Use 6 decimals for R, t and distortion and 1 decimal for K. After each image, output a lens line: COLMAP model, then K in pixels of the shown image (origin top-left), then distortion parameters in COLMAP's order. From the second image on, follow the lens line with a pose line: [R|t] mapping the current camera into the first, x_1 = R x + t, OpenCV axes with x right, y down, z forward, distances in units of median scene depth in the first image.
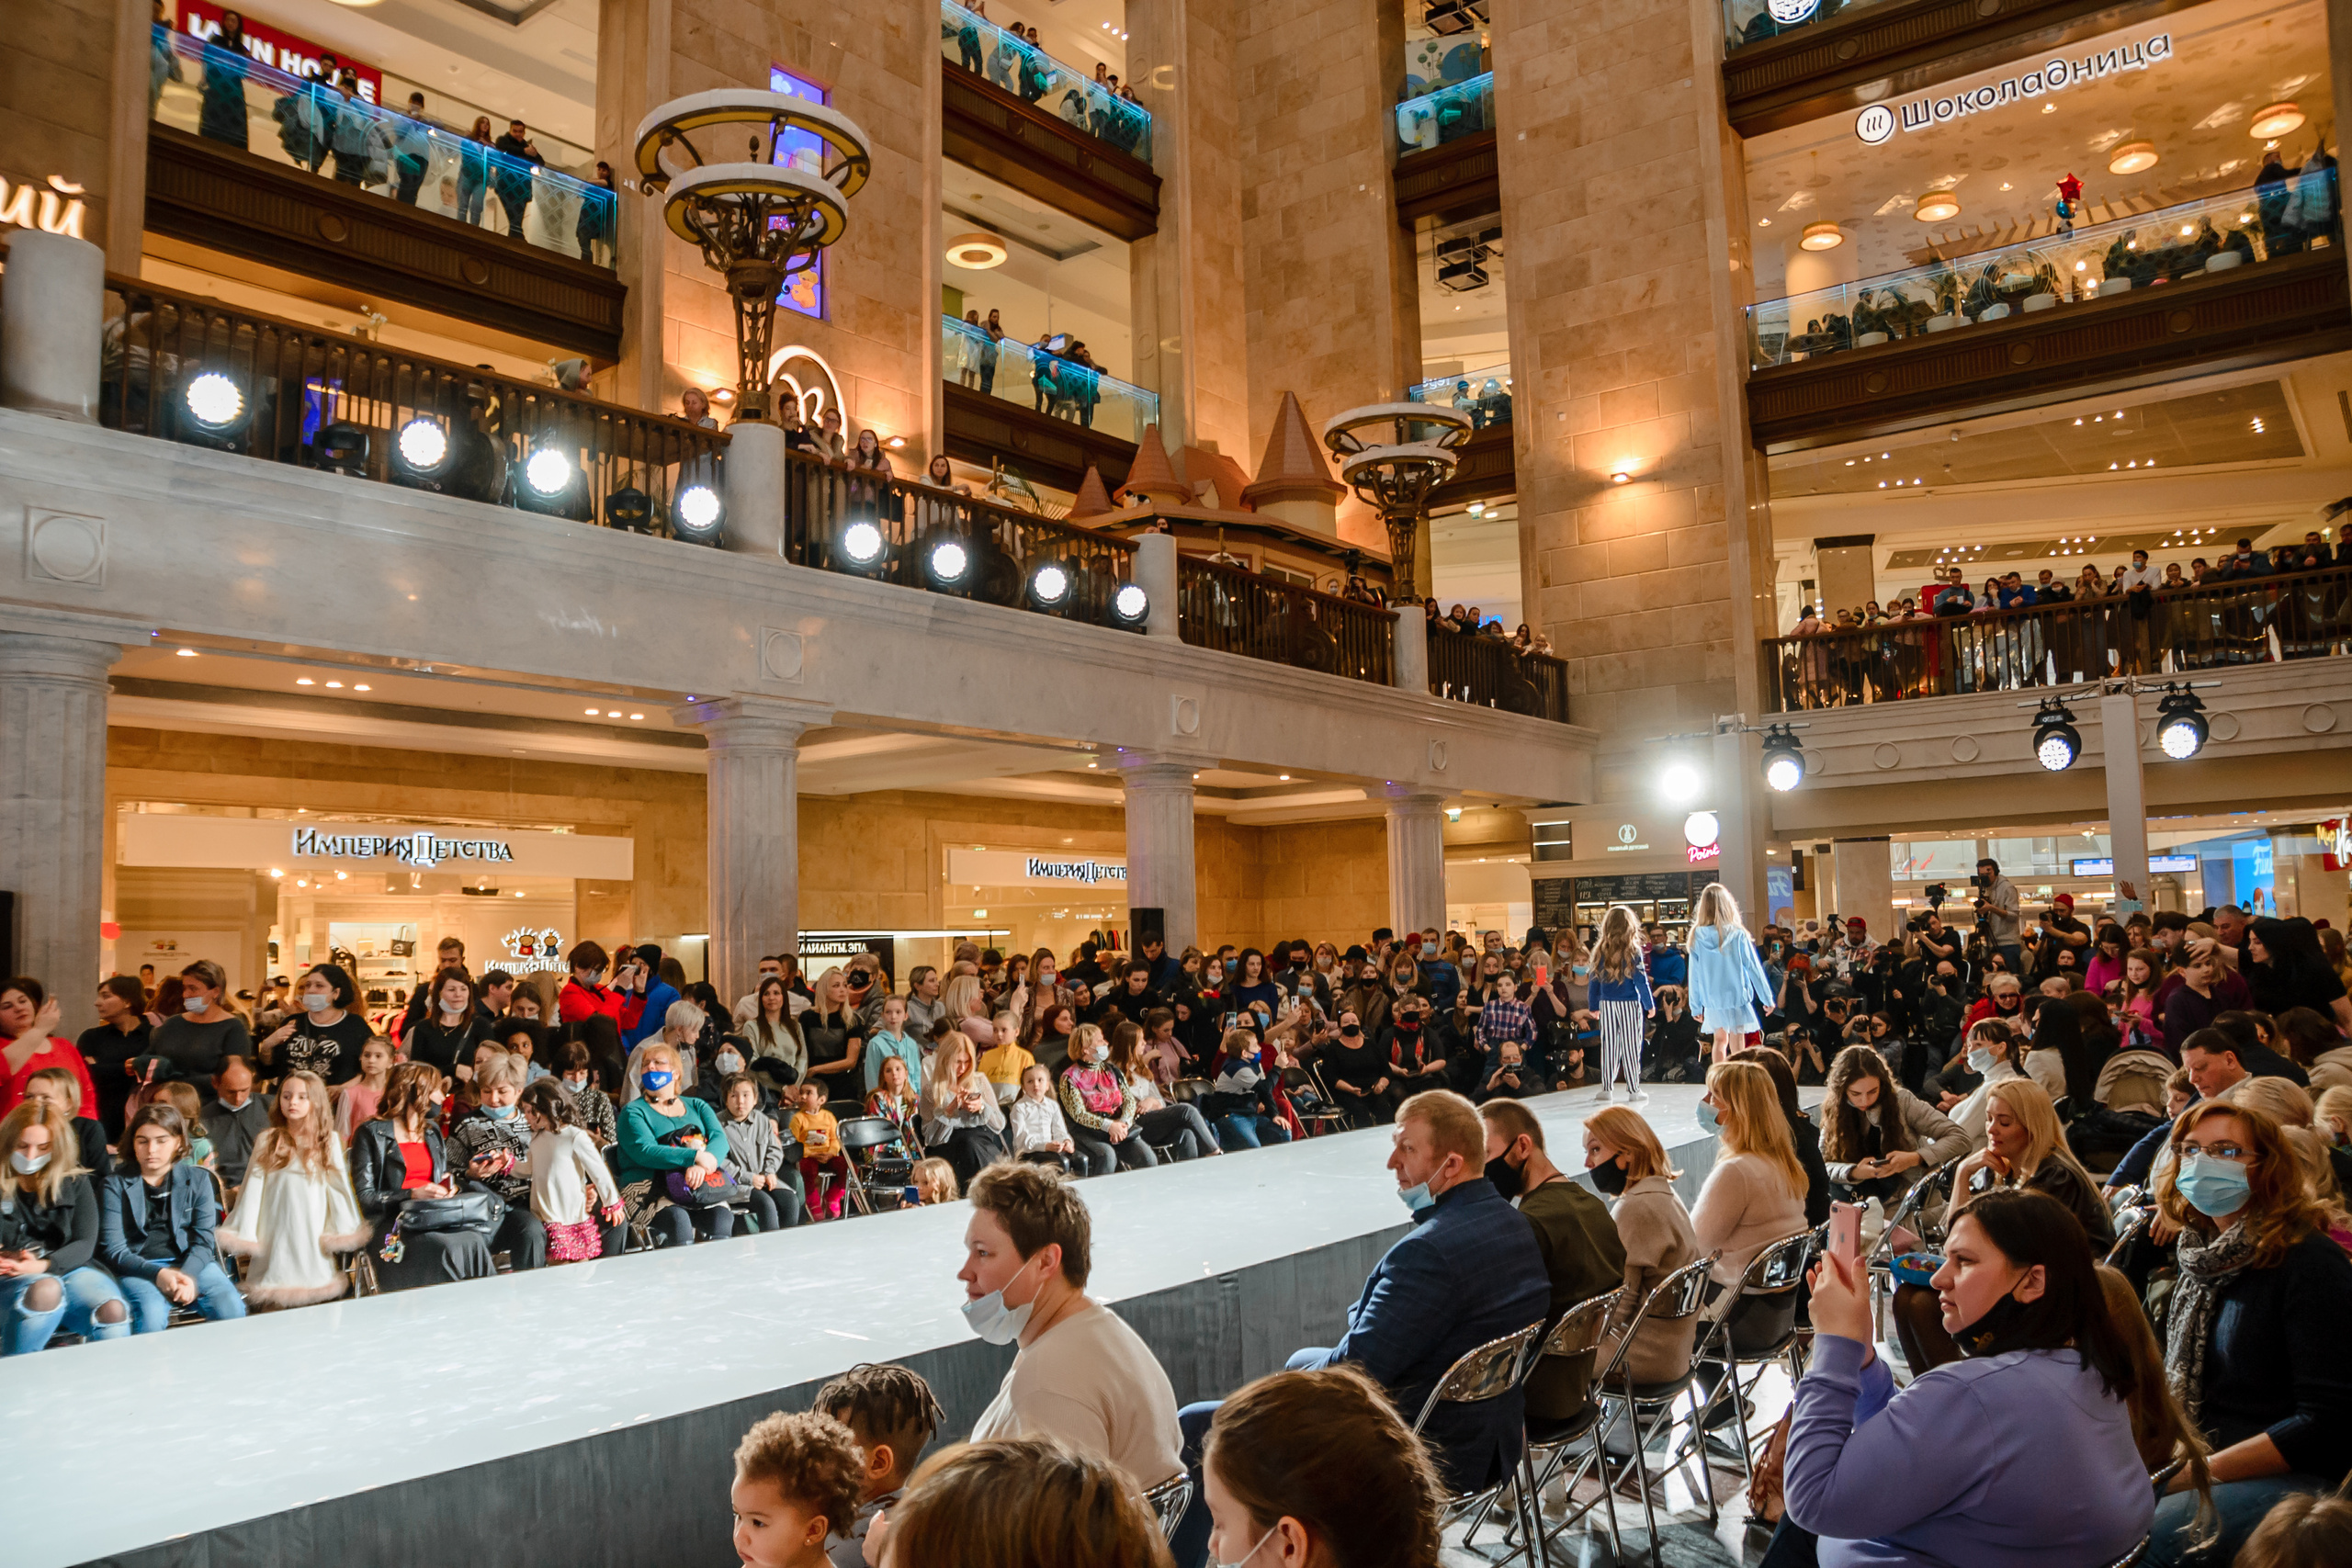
lens RADIAL K [[1779.6, 0, 1176.8], [0, 1779.6, 802.9], [0, 0, 1]] dist [-0.131123, 0.085583]
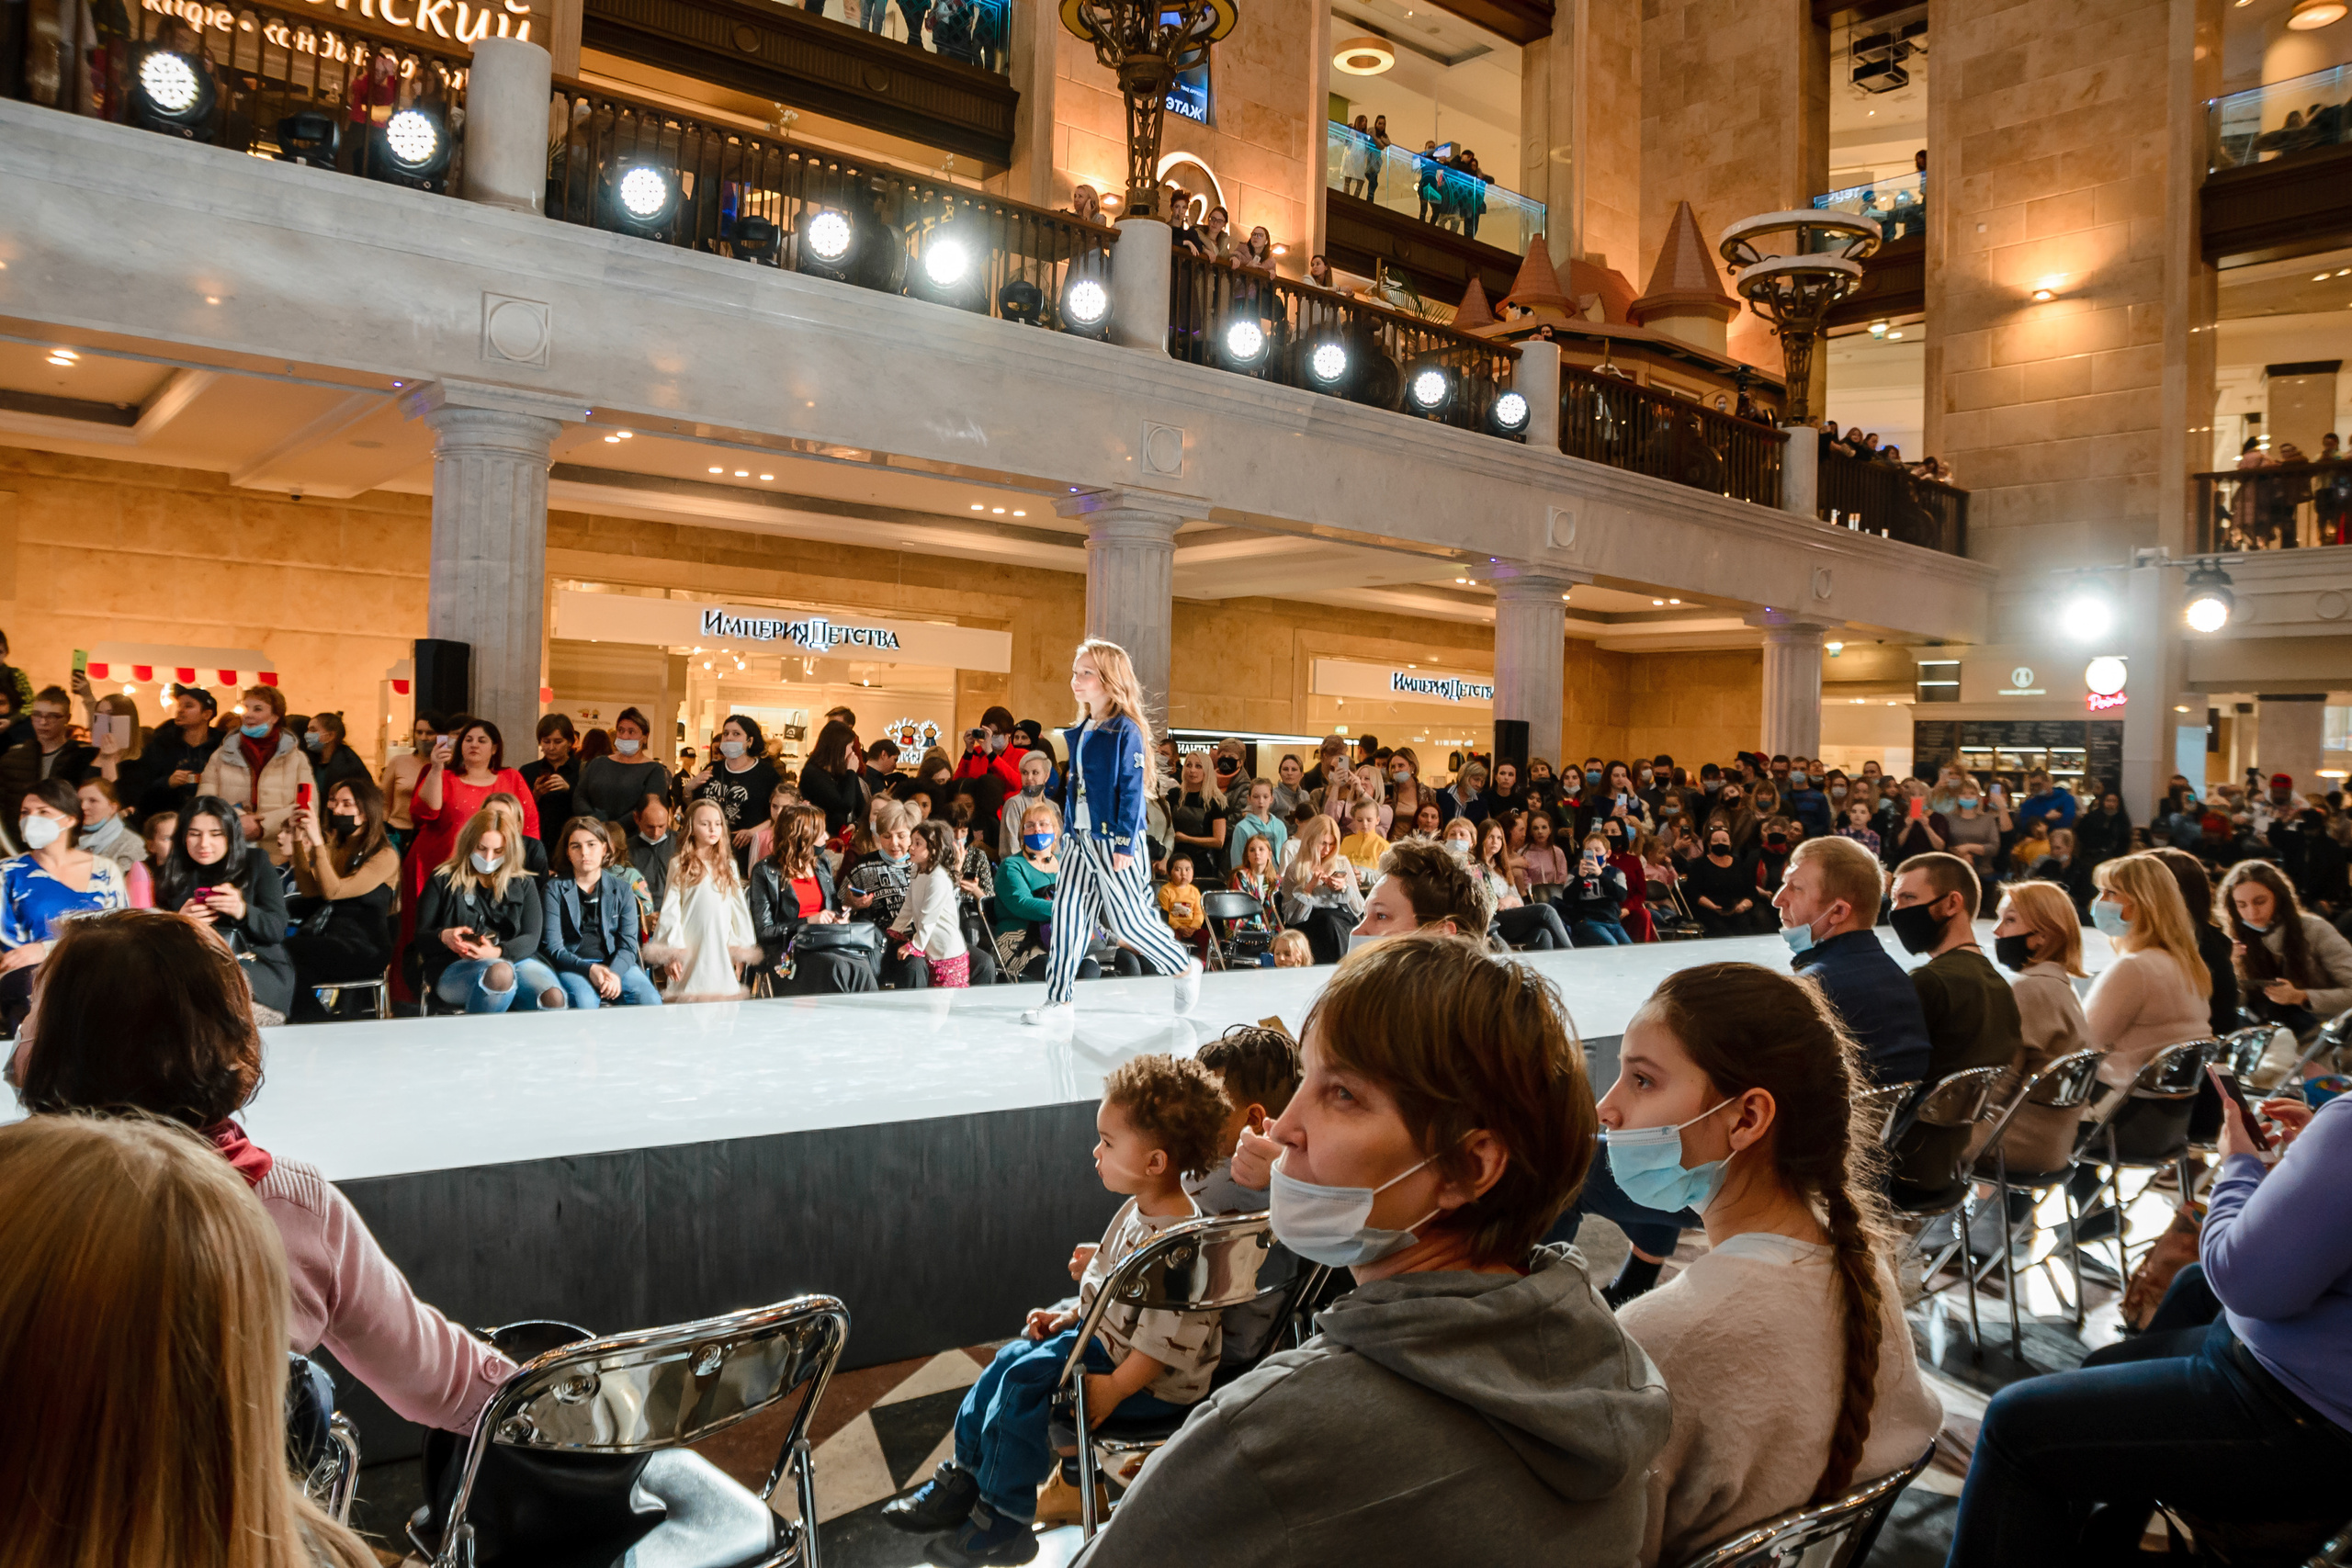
lens RADIAL K [[1763.4, 0, 1139.9], [0, 1763.4, 799.0], [0, 0, 1]] dist [-0.134997, 0.087141]
pose [[0.974179, 0.058152, -0.218161, -0.003065], [-0.037044, 0.994335, 0.099628, 0.012645], [0.222719, -0.088974, 0.970814, -0.002149]]
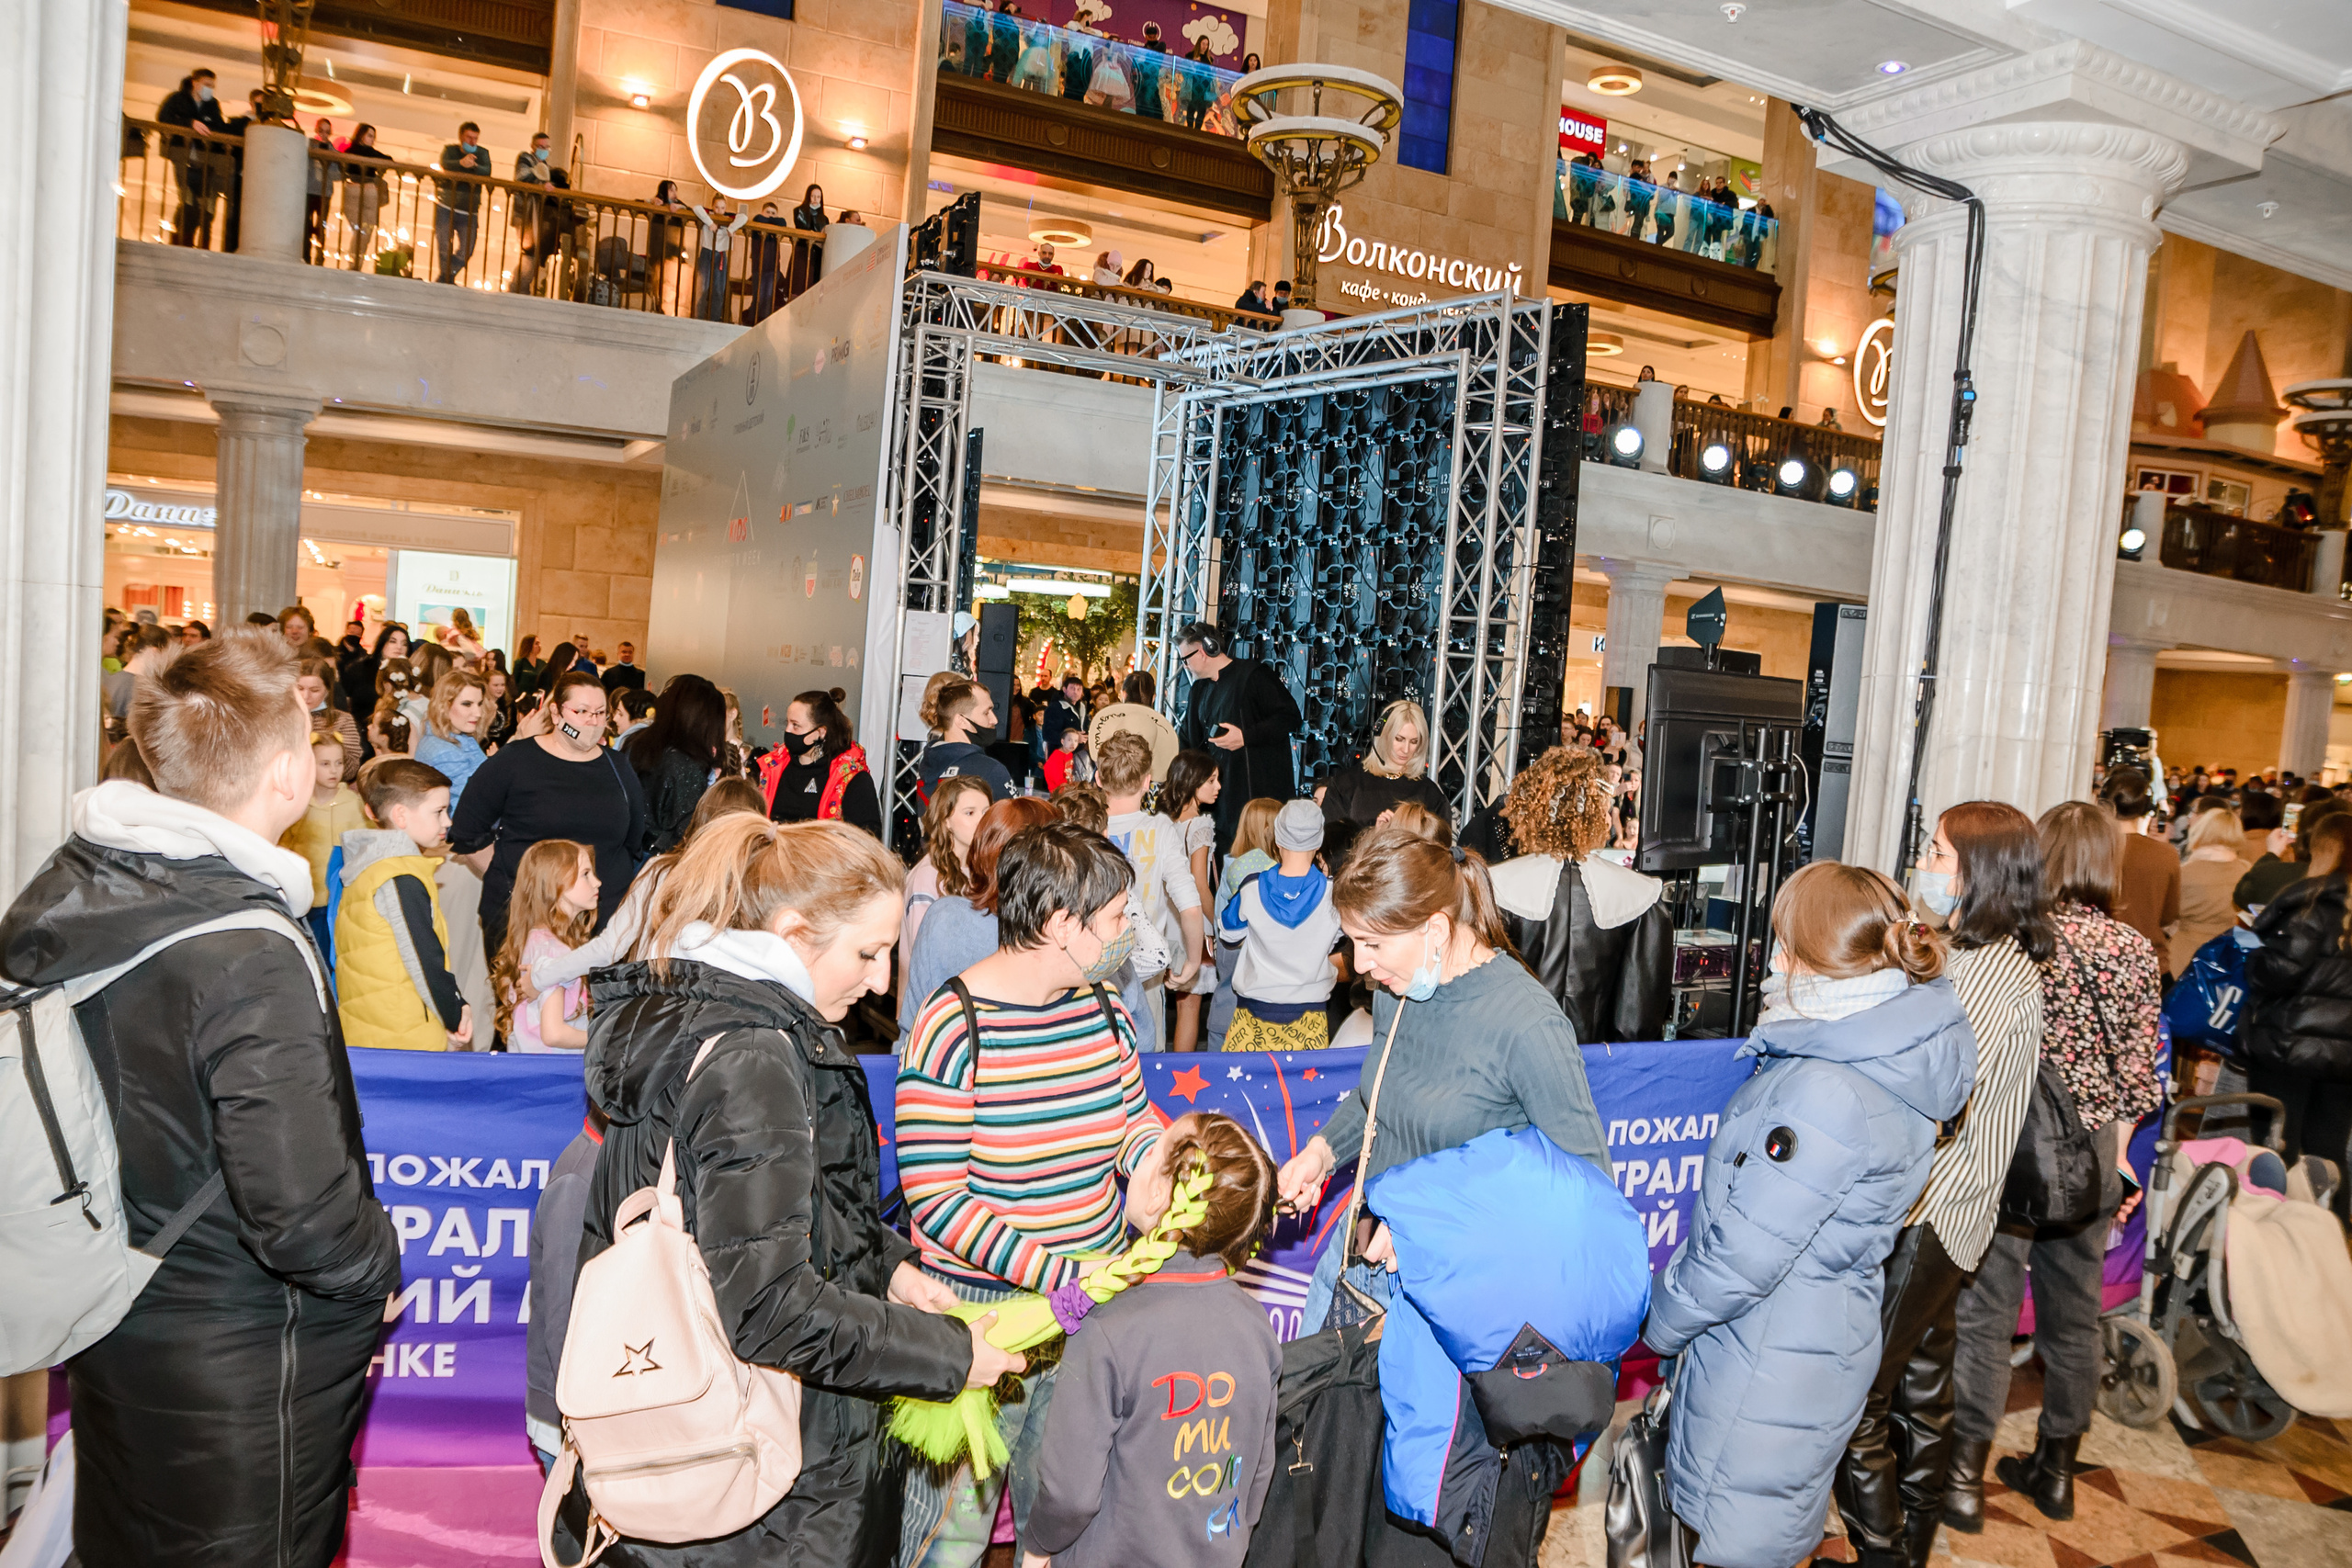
lens RADIAL K [[1763.4, 0, 1174.9], [0, 1763.4, 793.6], [0, 0, 1]] dist [-0.134997, 0.087141]
pose [[0.897558, 0.124844, -0.422851, -0.118232], [-0.065074, 0.986080, 0.153007, -0.064772], [0.436067, -0.109816, 0.893188, -0.712047]]
